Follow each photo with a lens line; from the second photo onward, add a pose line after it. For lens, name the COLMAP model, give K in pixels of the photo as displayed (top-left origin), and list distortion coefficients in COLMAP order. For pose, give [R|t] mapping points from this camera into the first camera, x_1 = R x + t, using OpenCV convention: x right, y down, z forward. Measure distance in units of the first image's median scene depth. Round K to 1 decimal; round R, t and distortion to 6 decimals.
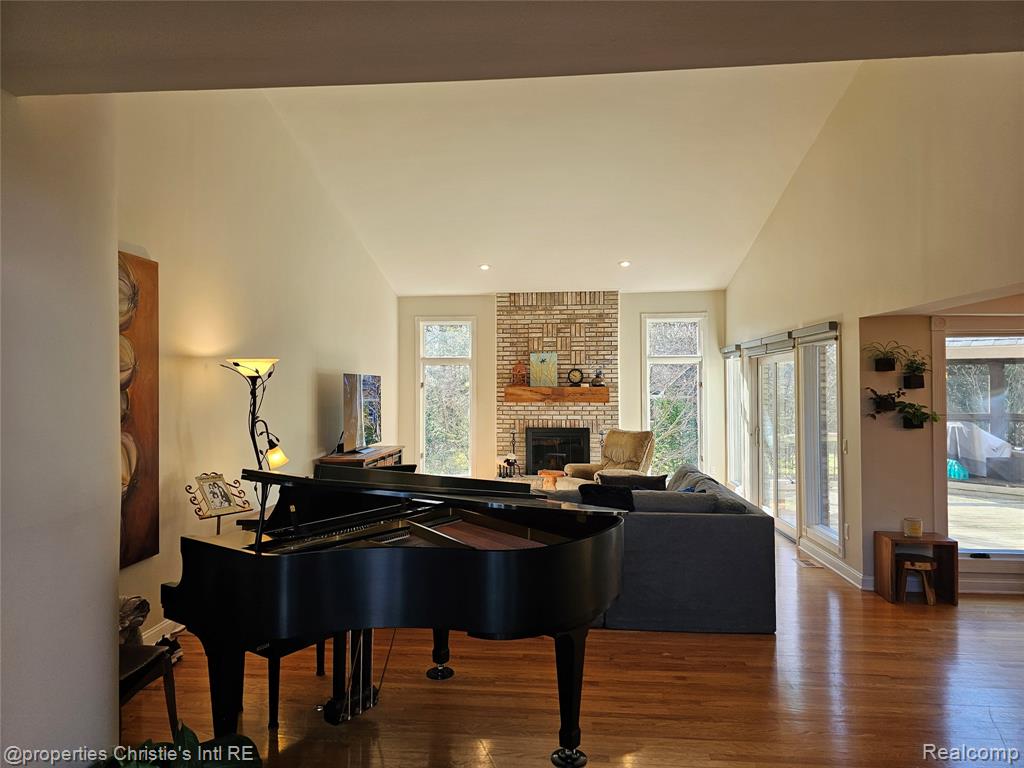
lens RADIAL K [[679.9, 0, 509.1], [0, 679.9, 384.2], [0, 0, 1]] dist [0.032429, -0.004894]
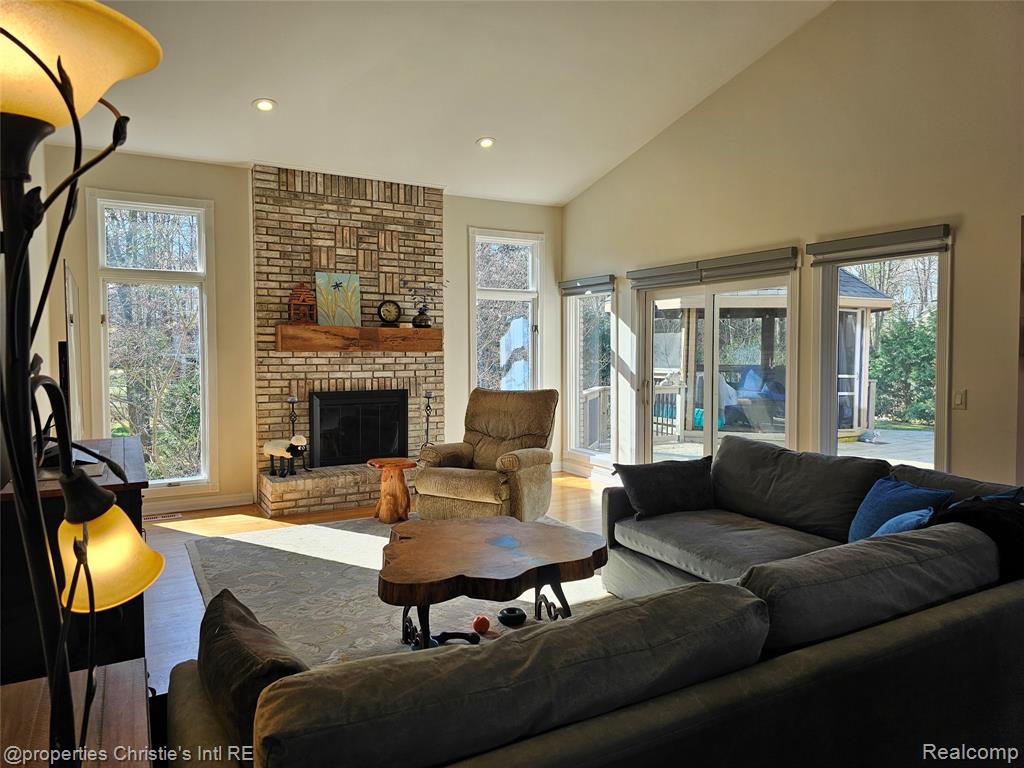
lens RADIAL K [[679.9, 0, 515.6], [0, 679.9, 383.1], [0, 0, 1]] dist [0.032429, -0.004894]
pose [[0.815015, -0.026034, 0.578855, -0.183265], [-0.007250, 0.998454, 0.055113, 0.019963], [-0.579394, -0.049114, 0.813566, 0.386379]]
